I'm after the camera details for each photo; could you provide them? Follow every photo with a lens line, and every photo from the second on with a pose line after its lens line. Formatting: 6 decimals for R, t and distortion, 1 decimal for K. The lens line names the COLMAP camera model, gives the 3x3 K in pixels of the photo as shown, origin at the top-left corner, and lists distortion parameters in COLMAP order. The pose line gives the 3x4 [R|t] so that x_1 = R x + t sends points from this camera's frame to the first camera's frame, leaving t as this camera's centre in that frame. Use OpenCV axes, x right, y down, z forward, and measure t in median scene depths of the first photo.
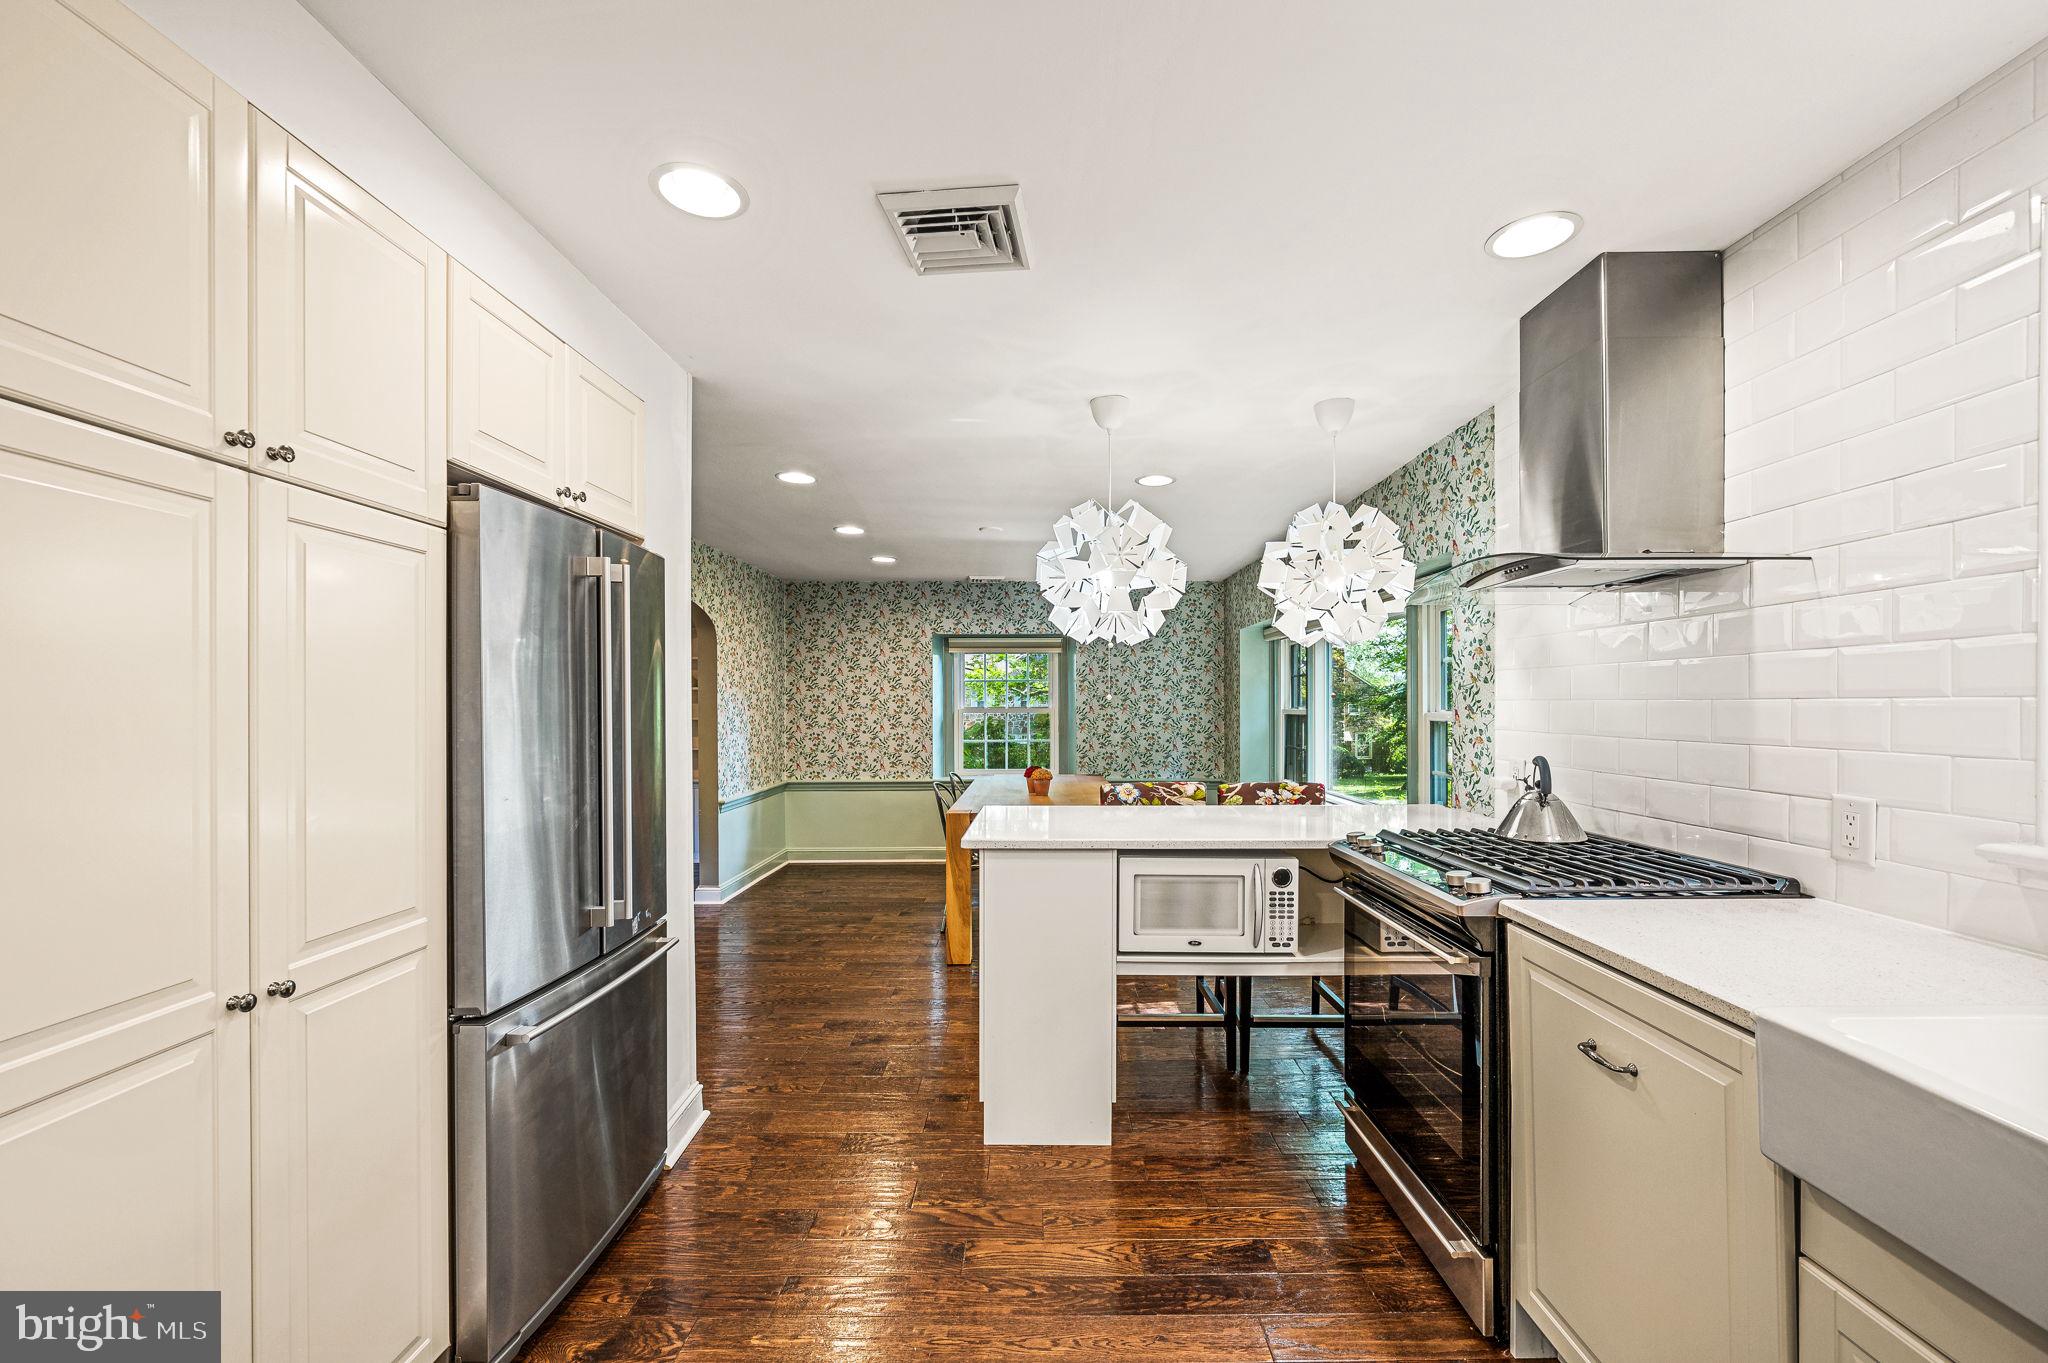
lens RADIAL K [[822.8, 0, 1038.9], [0, 822.8, 711.7], [0, 0, 1]] dist [-0.001249, -0.000191]
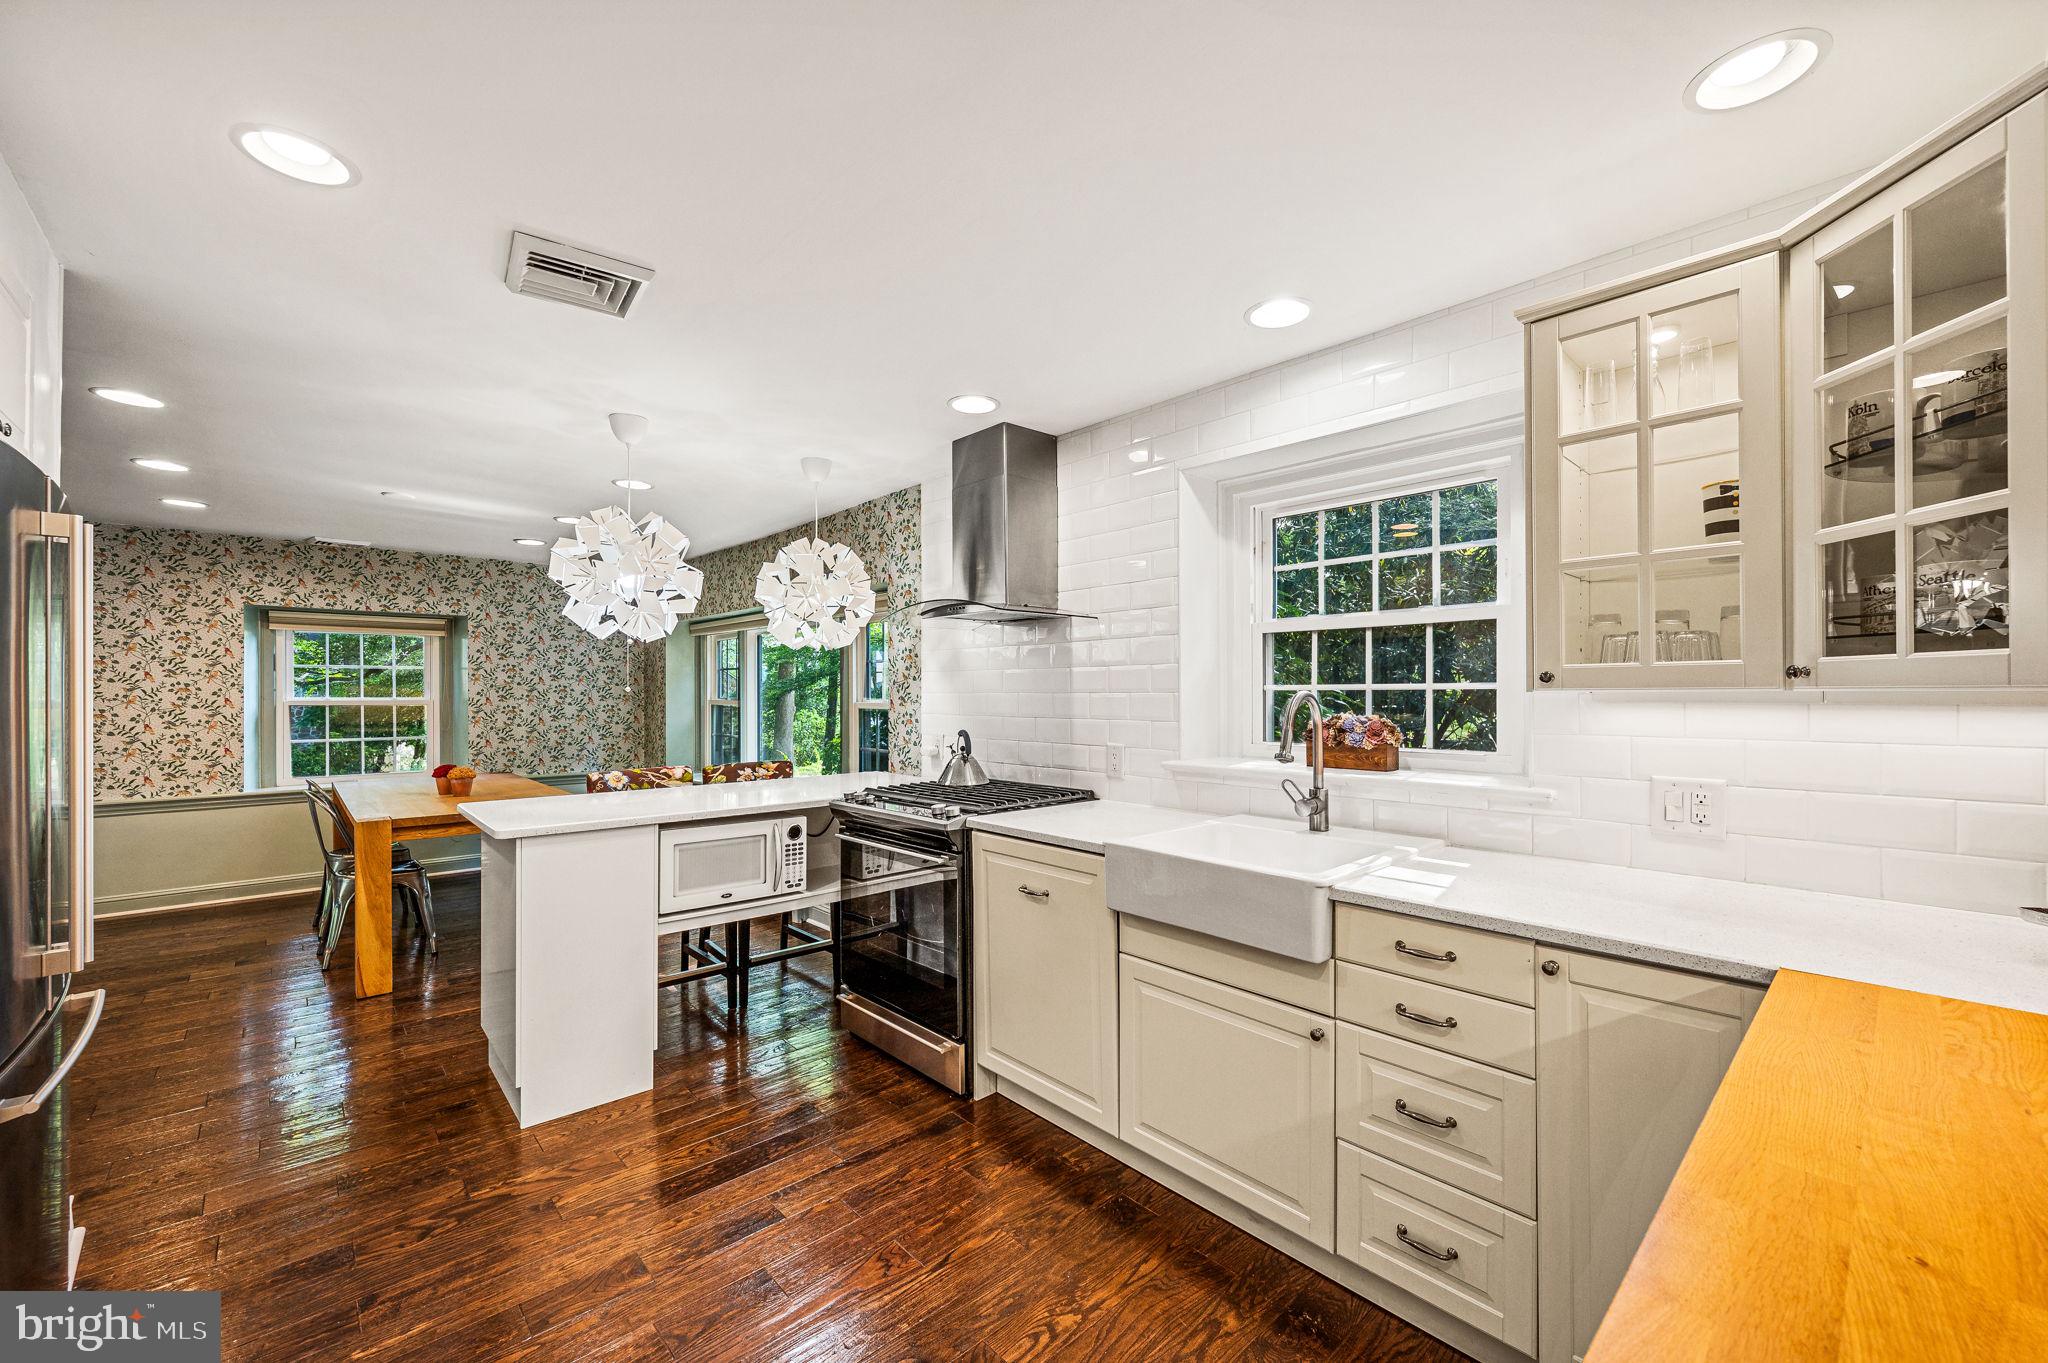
lens RADIAL K [[816.6, 0, 1035.4], [0, 816.6, 688.1], [0, 0, 1]] dist [-0.002330, -0.000190]
pose [[0.731450, 0.006401, 0.681865, -0.294298], [0.005501, 0.999868, -0.015287, 0.000326], [-0.681873, 0.014933, 0.731318, -0.179125]]
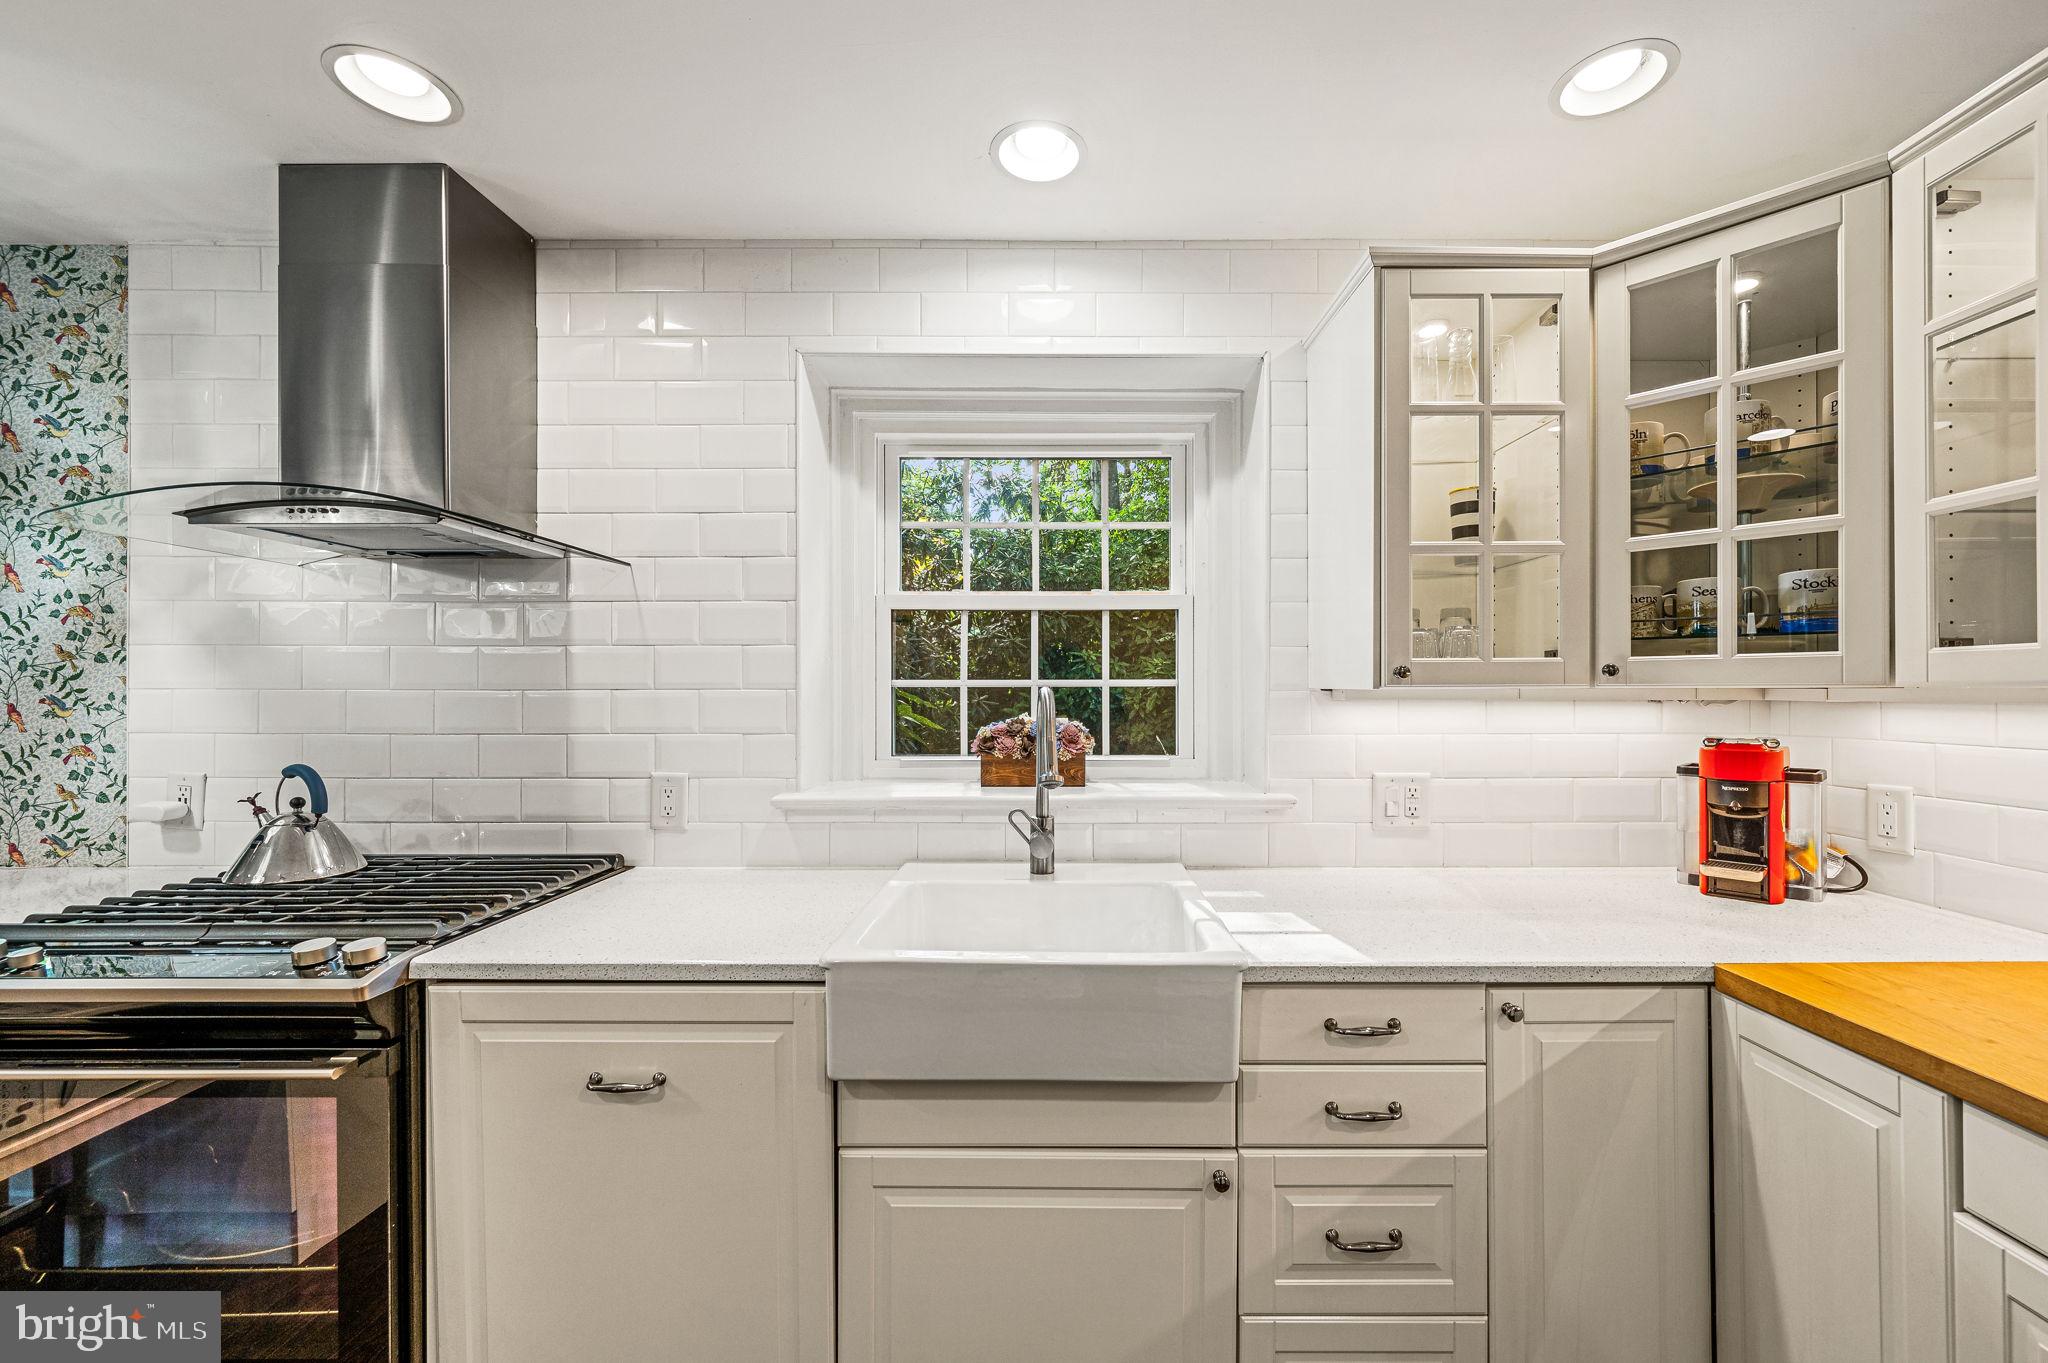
lens RADIAL K [[822.0, 0, 1064.8], [0, 822.0, 689.8], [0, 0, 1]] dist [-0.002906, -0.000255]
pose [[-0.001401, 0.005769, 0.999982, -0.122559], [0.009492, 0.999938, -0.005755, -0.002694], [-0.999954, 0.009484, -0.001456, 0.279940]]
